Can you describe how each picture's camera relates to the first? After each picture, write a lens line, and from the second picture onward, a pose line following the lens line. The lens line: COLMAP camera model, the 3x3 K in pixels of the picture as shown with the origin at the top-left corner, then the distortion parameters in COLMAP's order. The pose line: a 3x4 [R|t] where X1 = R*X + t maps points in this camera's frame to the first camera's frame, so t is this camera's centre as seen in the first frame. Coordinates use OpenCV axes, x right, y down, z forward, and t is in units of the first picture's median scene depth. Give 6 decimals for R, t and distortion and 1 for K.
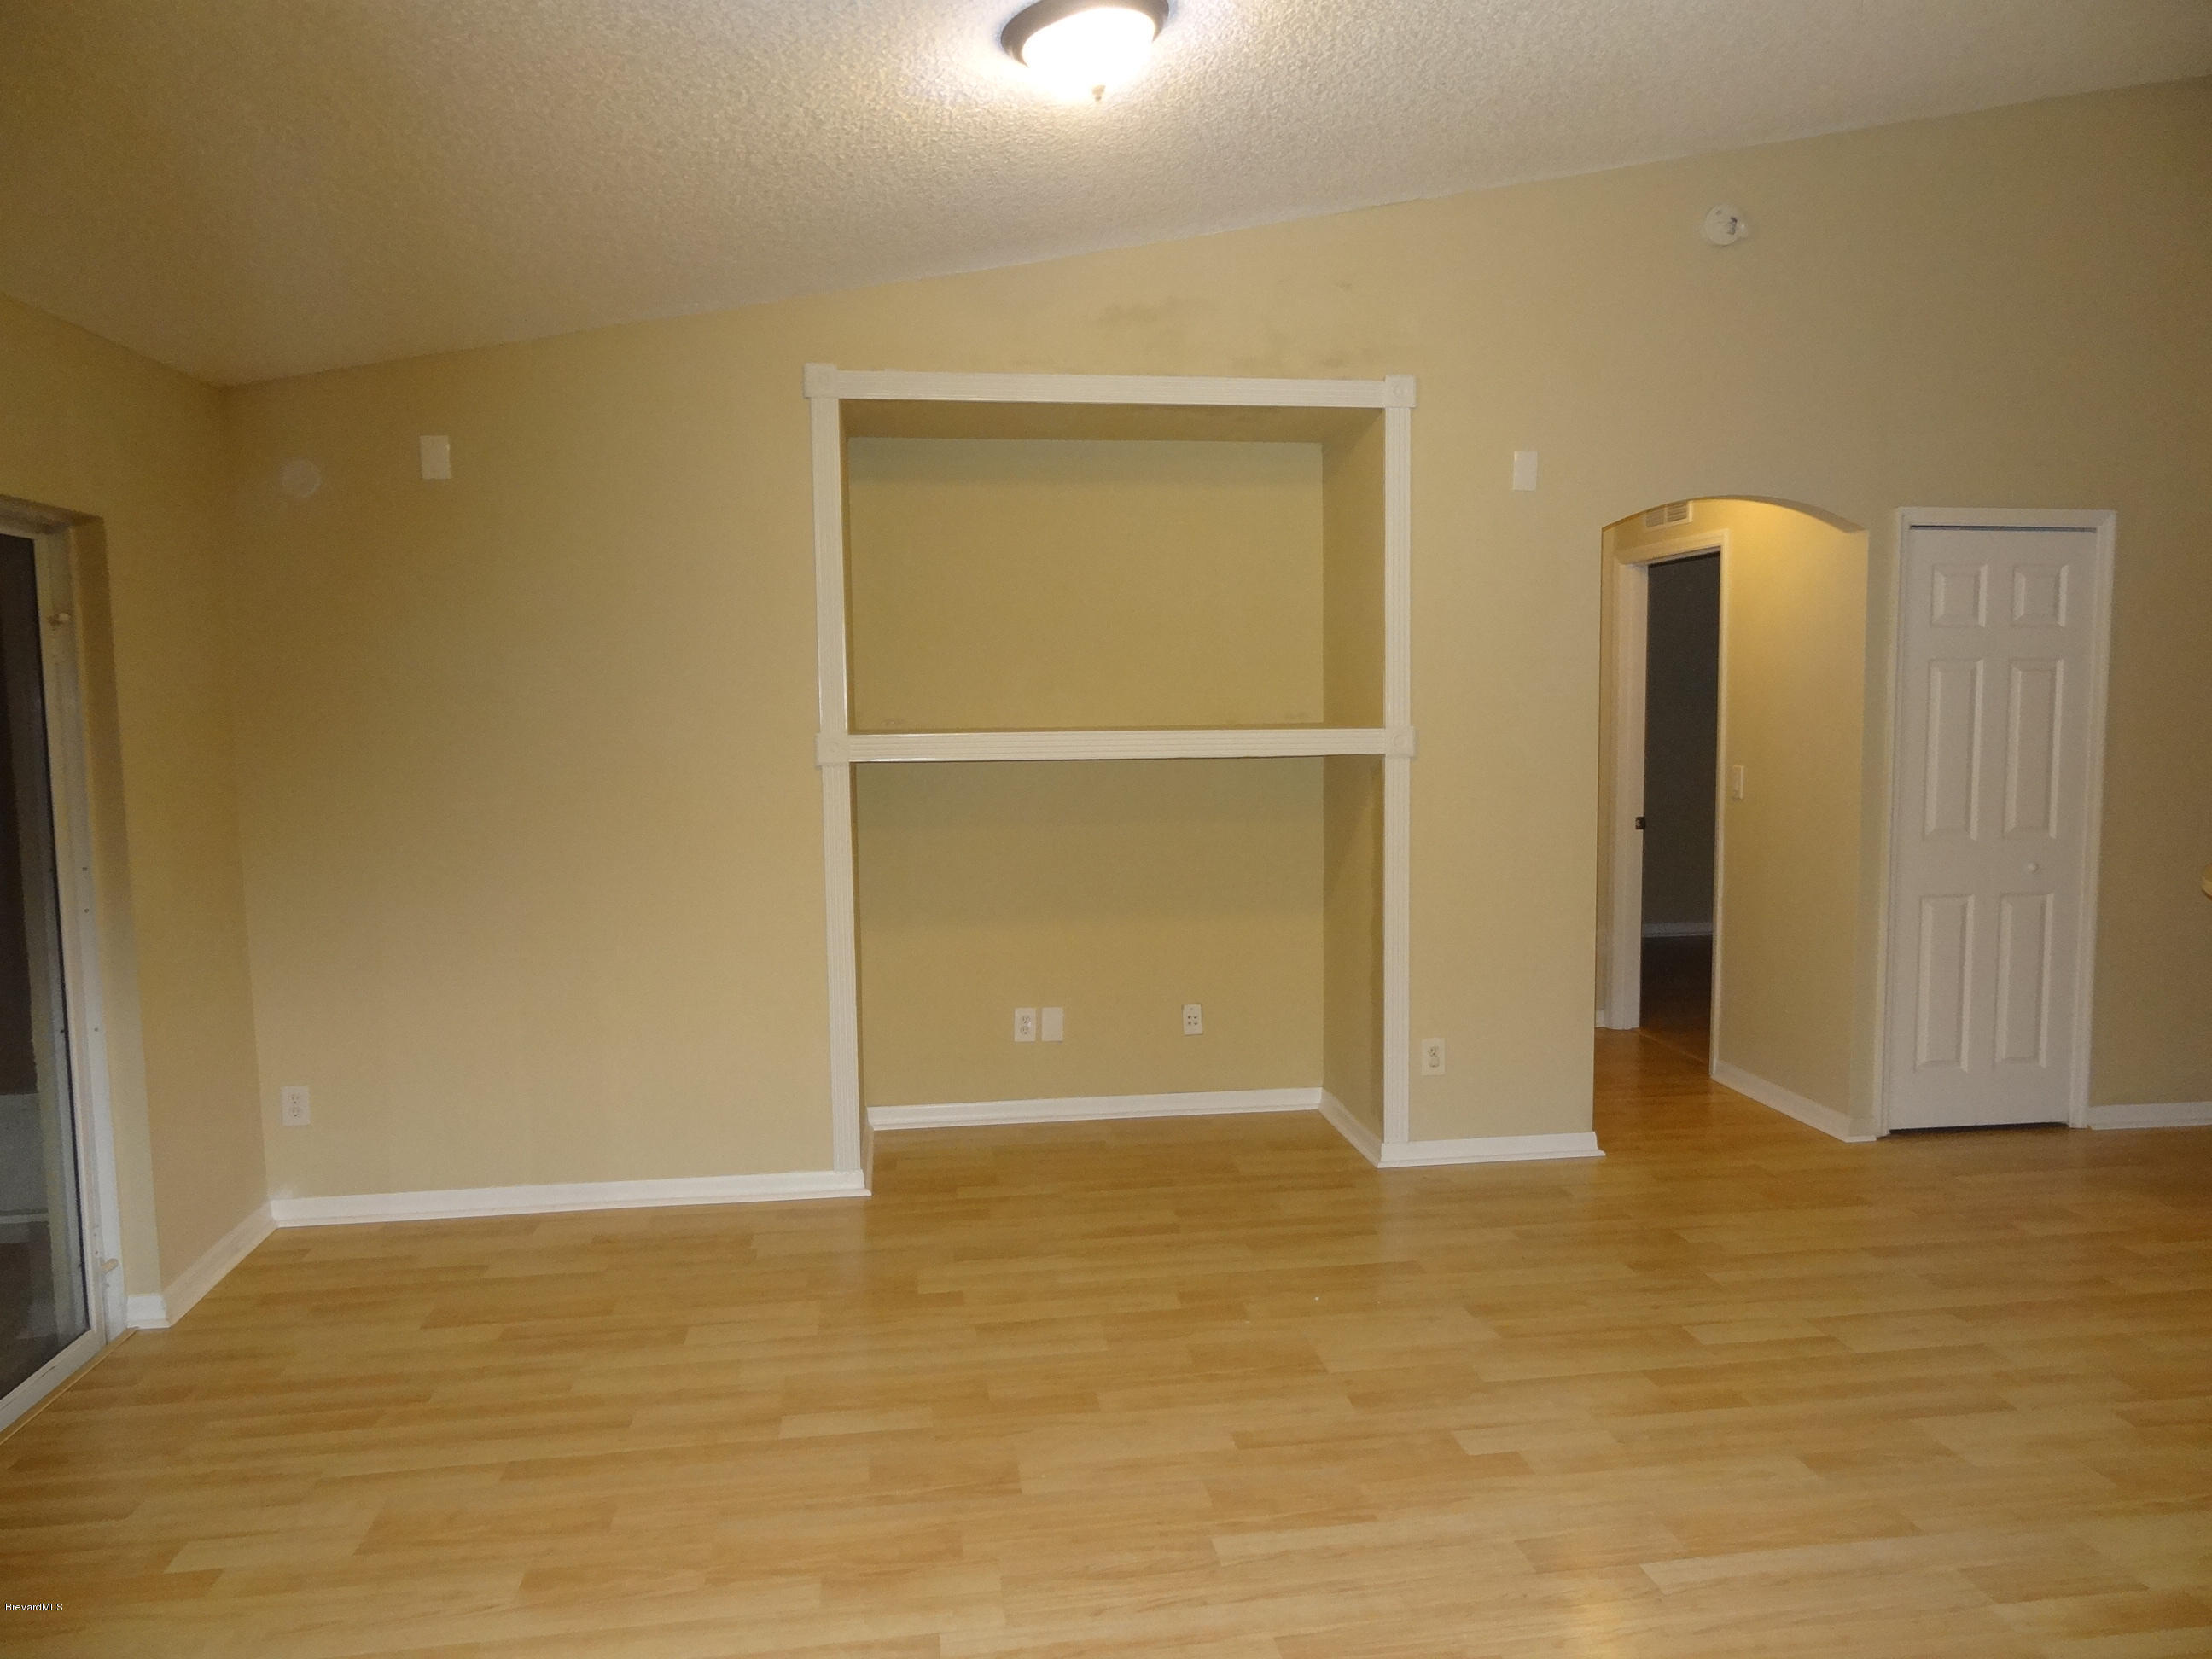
lens RADIAL K [[1523.9, 0, 1106.0], [0, 1523.9, 829.5], [0, 0, 1]] dist [0.005244, 0.003071]
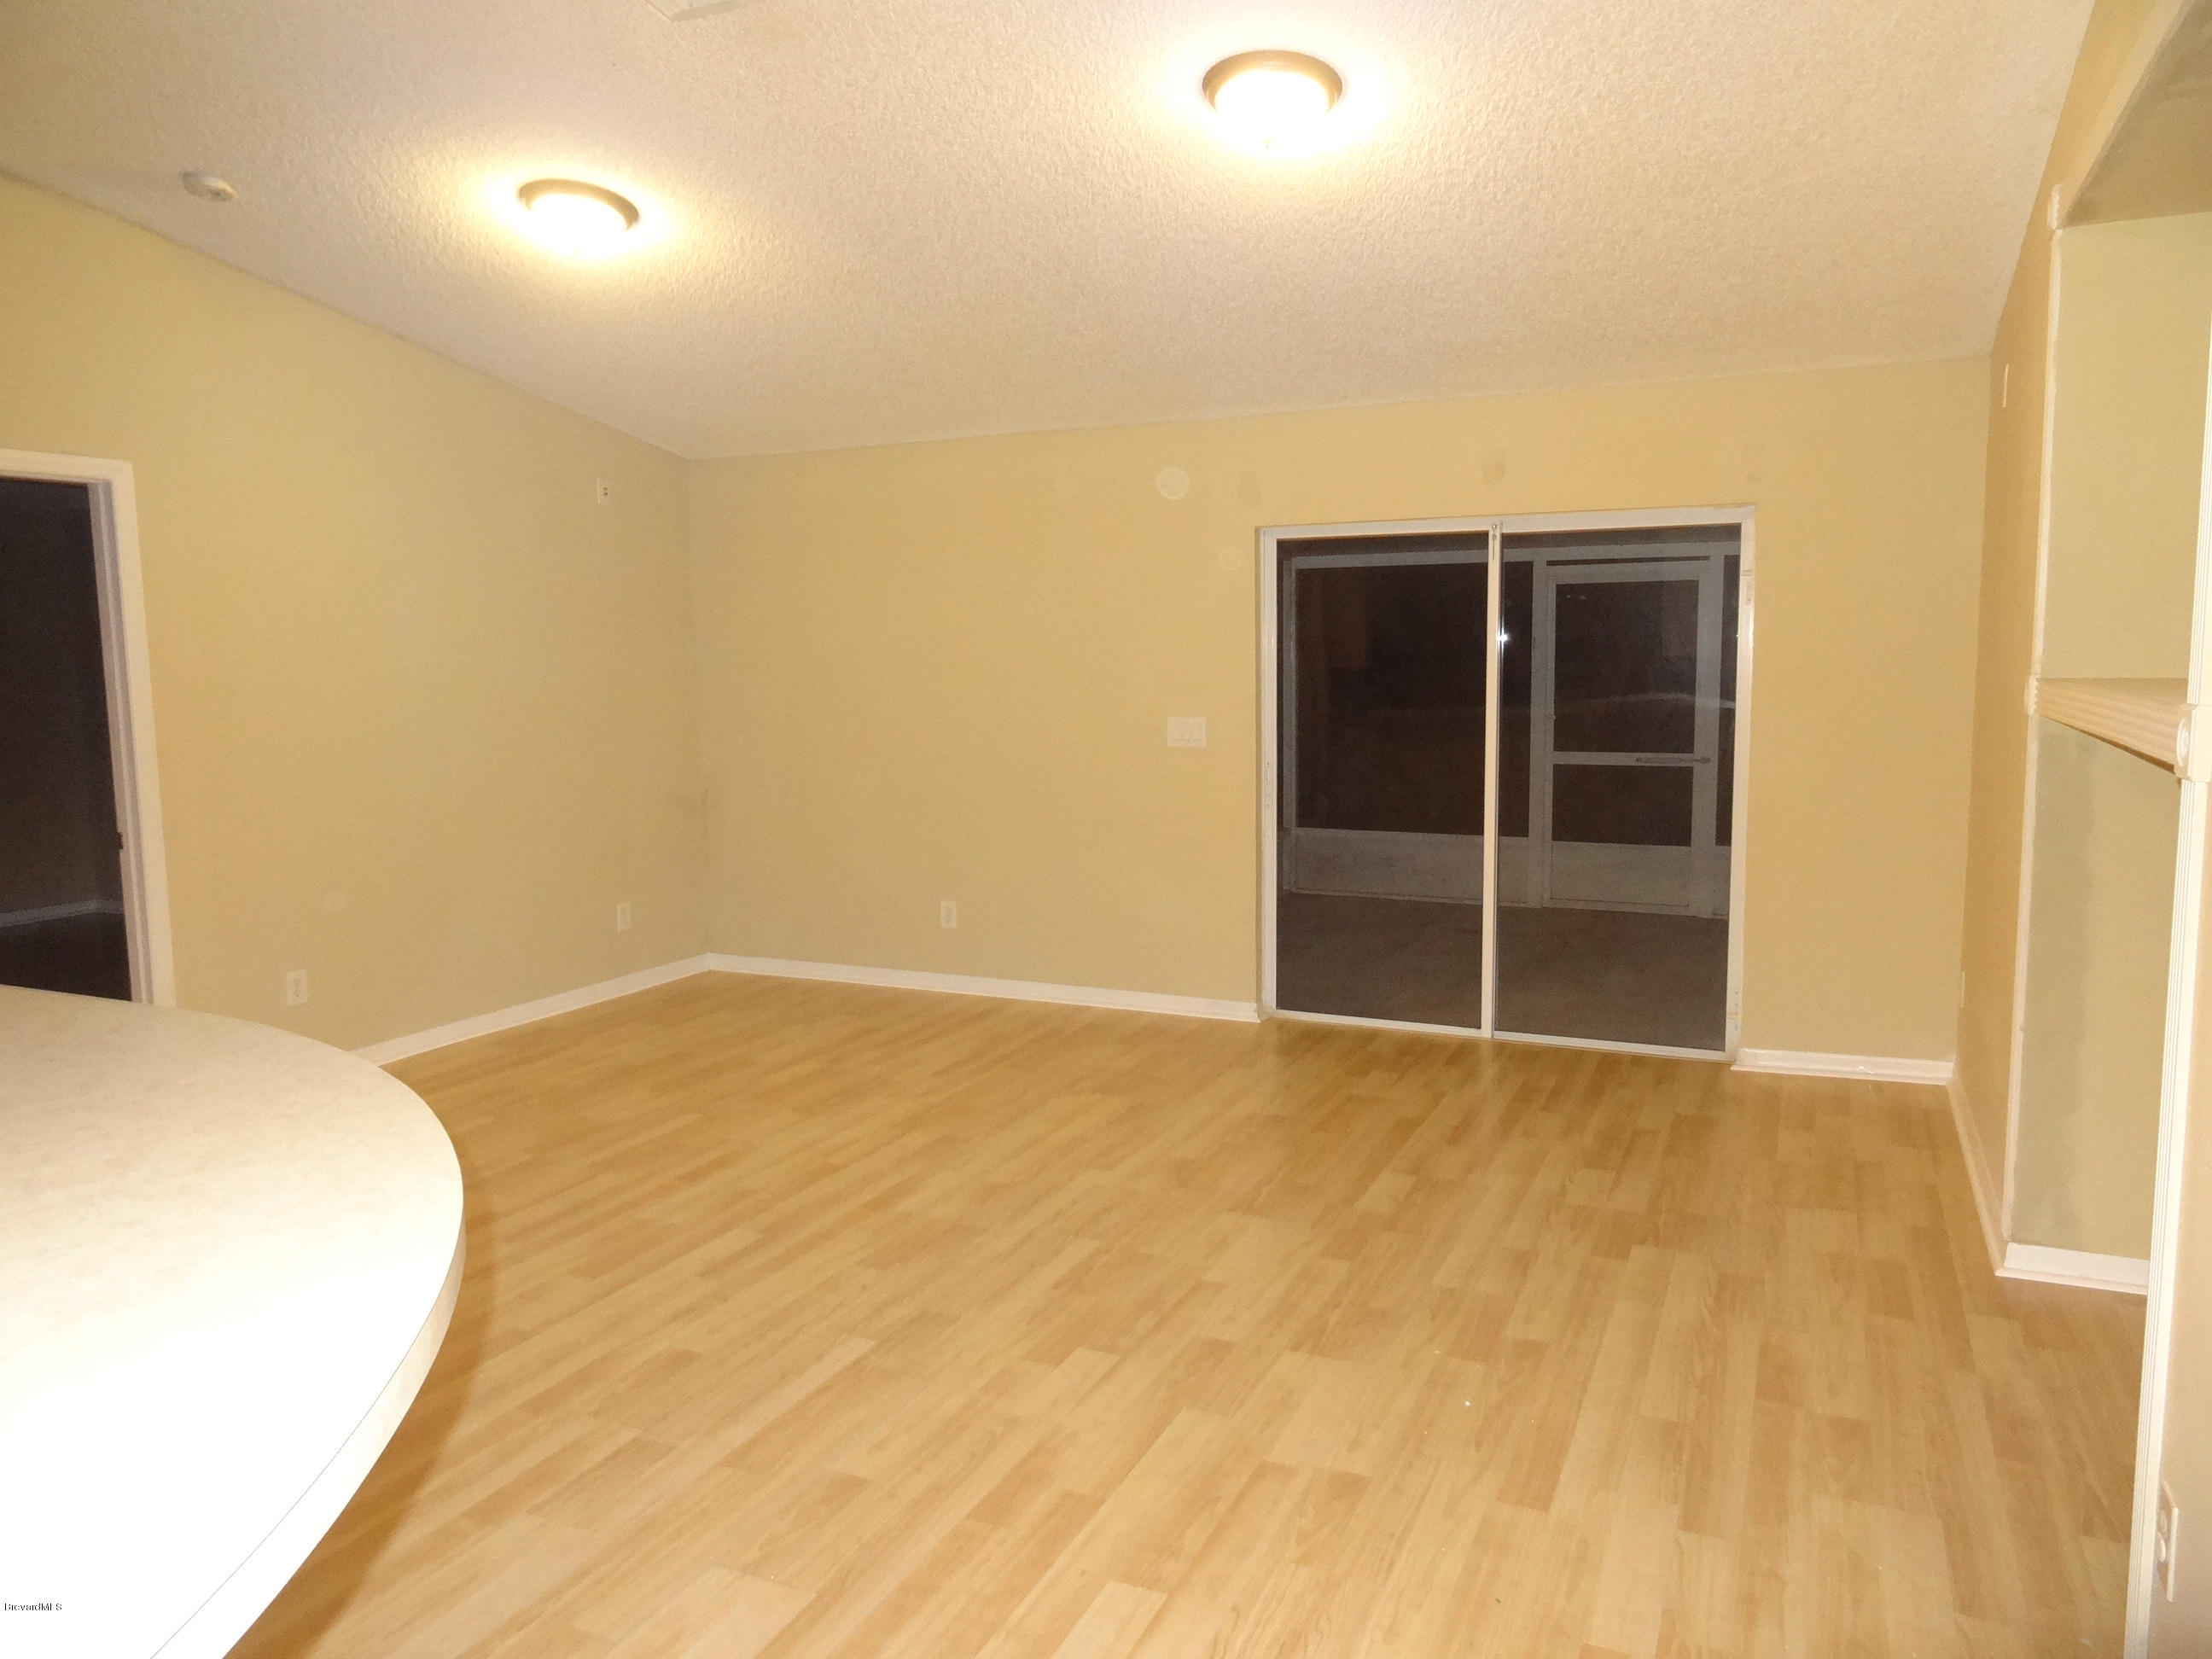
lens RADIAL K [[1523.9, 0, 1106.0], [0, 1523.9, 829.5], [0, 0, 1]] dist [0.005244, 0.003071]
pose [[-0.534594, 0.115351, -0.837200, 0.959675], [-0.059264, 0.983085, 0.173294, -0.119989], [0.843029, 0.142257, -0.518715, 1.348440]]
